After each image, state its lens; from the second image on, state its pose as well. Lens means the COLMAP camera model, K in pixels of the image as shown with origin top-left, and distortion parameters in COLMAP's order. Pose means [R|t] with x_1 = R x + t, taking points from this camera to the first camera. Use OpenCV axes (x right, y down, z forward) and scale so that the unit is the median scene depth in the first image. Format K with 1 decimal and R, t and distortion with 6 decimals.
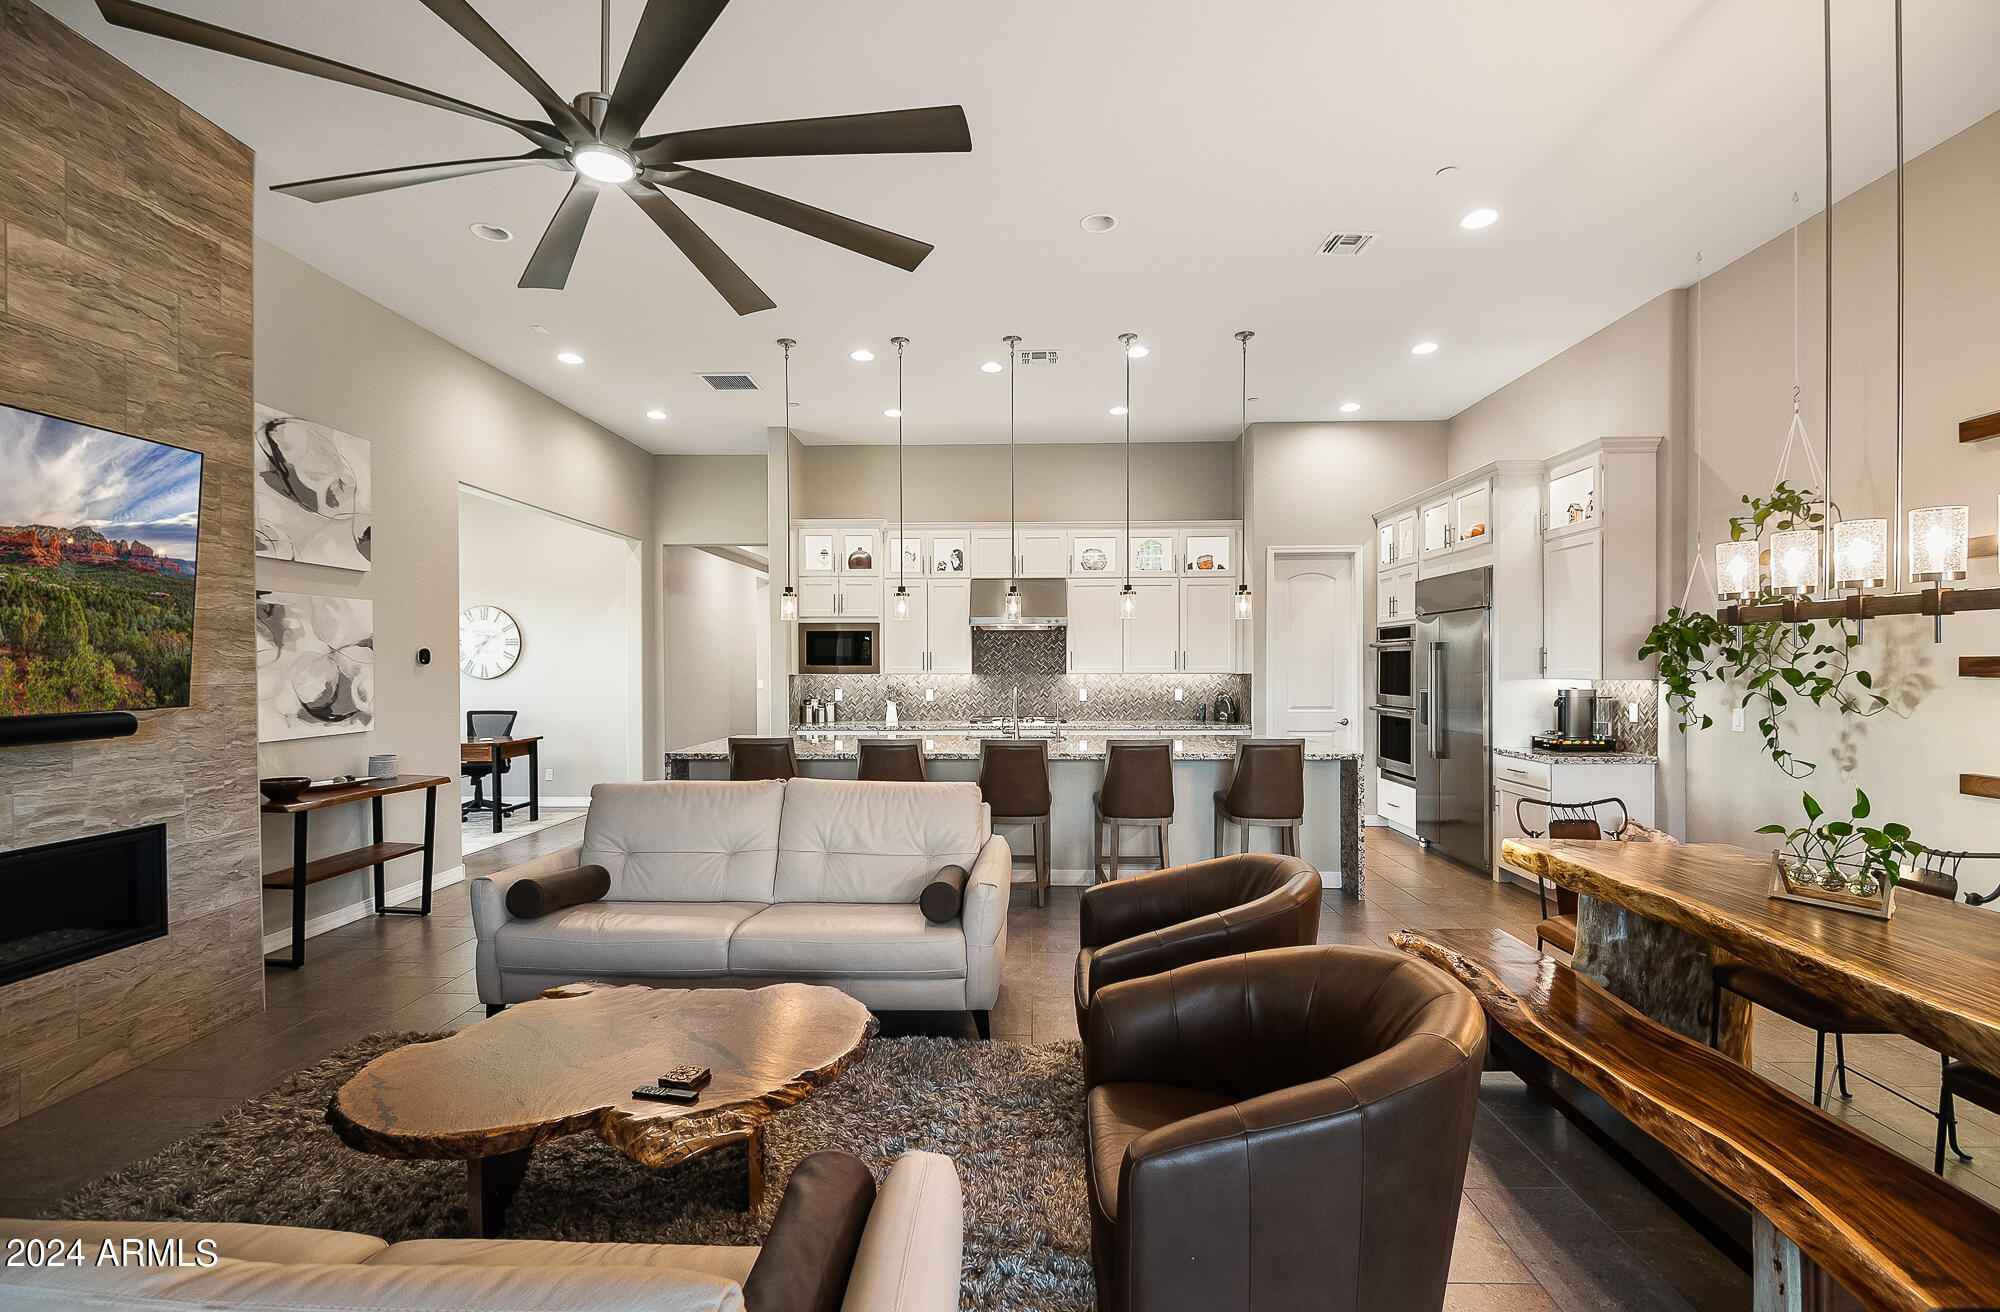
lens RADIAL K [[883.5, 0, 1000.0], [0, 883.5, 656.0], [0, 0, 1]] dist [-0.000540, -0.000335]
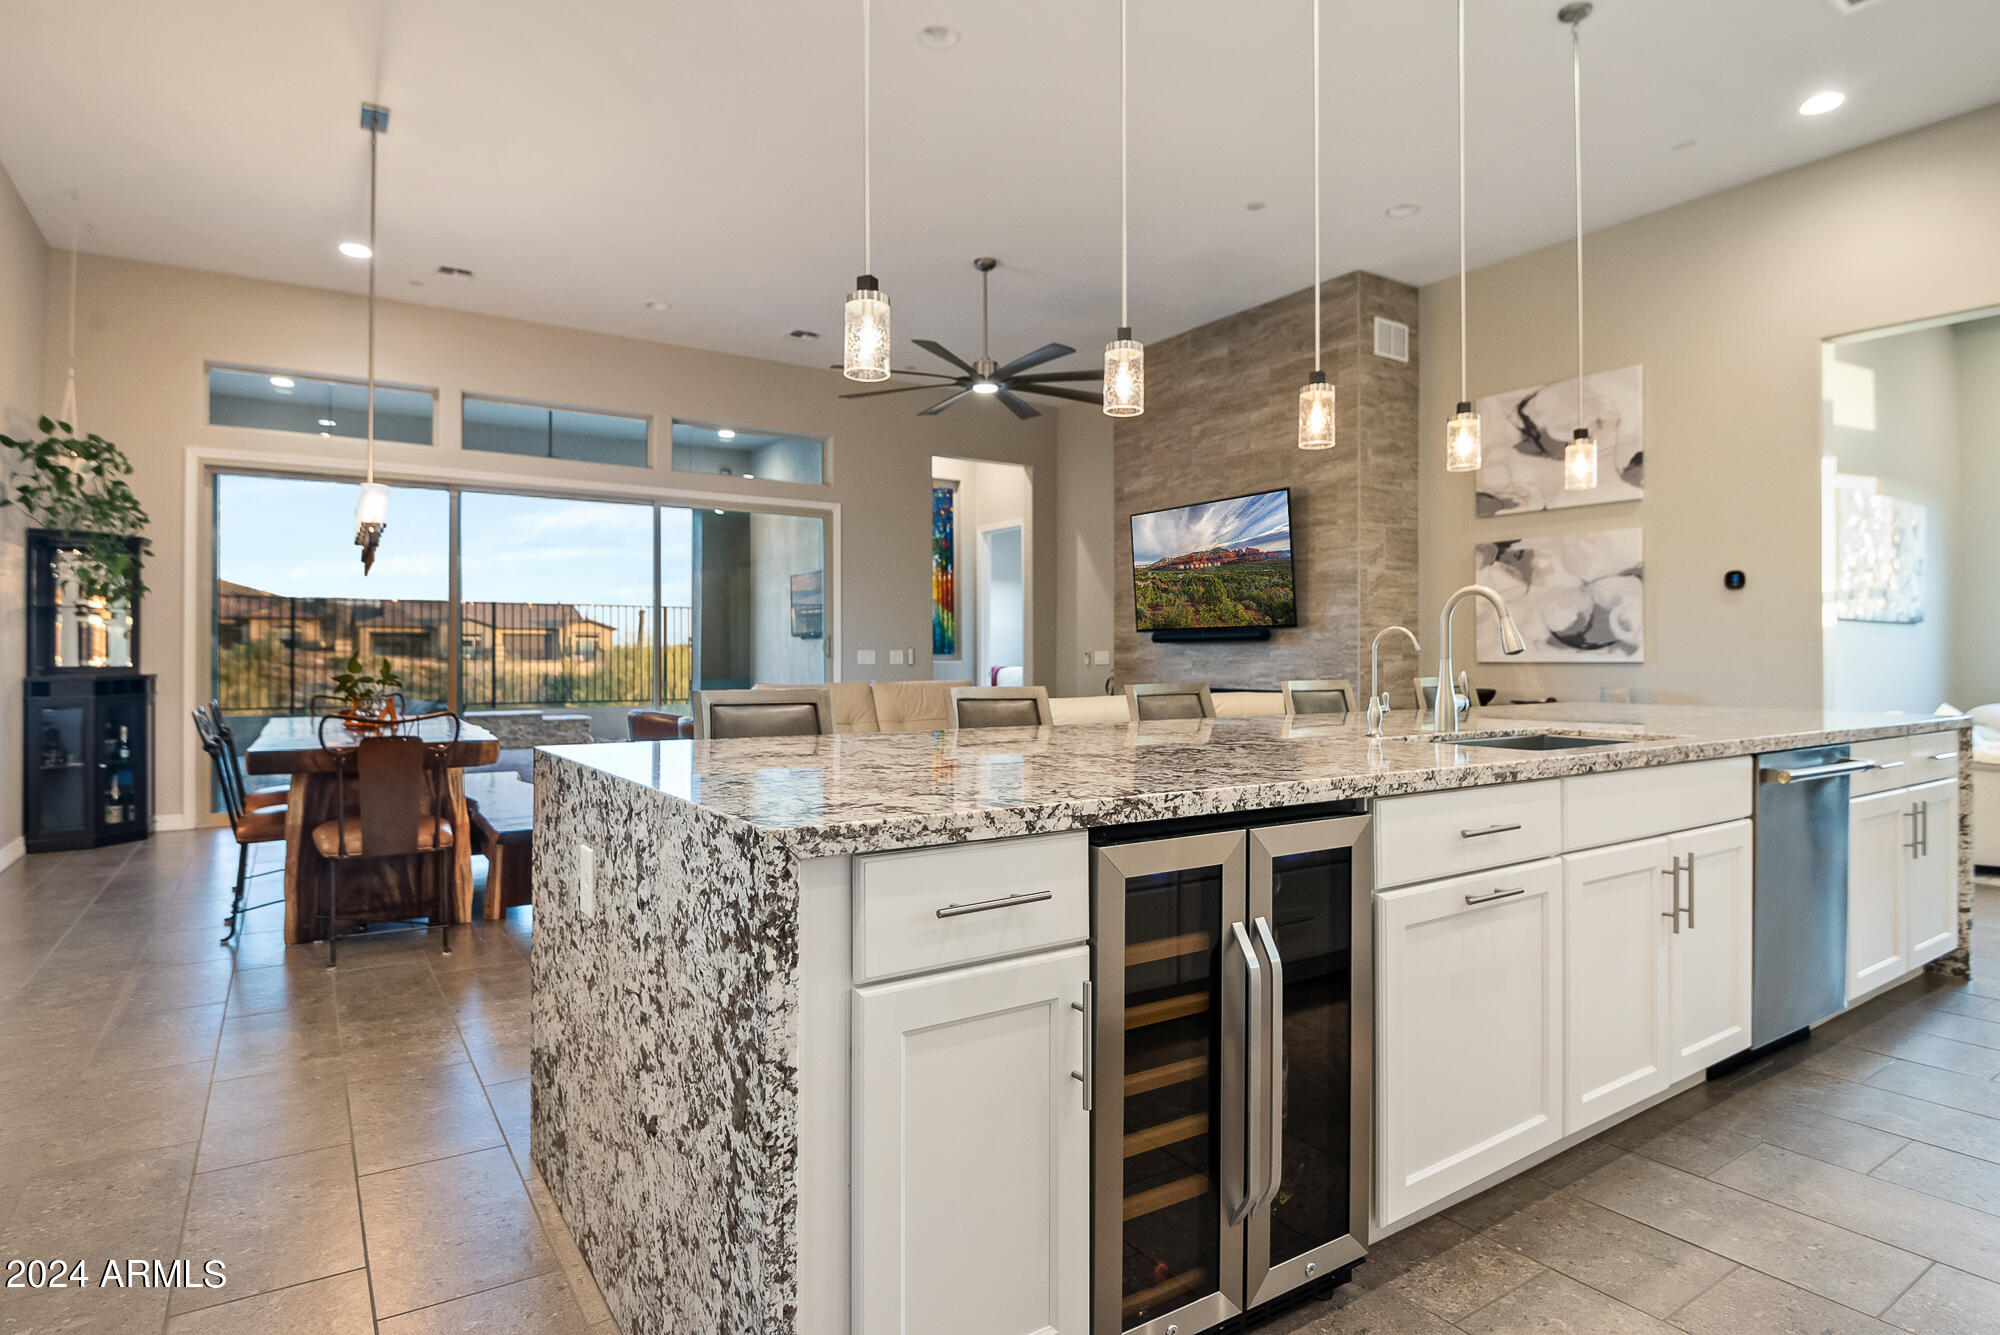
lens RADIAL K [[1029.3, 0, 1000.0], [0, 1029.3, 667.5], [0, 0, 1]] dist [0.000525, -0.000088]
pose [[-0.826287, 0.011955, -0.563122, 0.578083], [0.009496, 0.999928, 0.007295, 0.086749], [0.563169, 0.000680, -0.826342, 1.761707]]
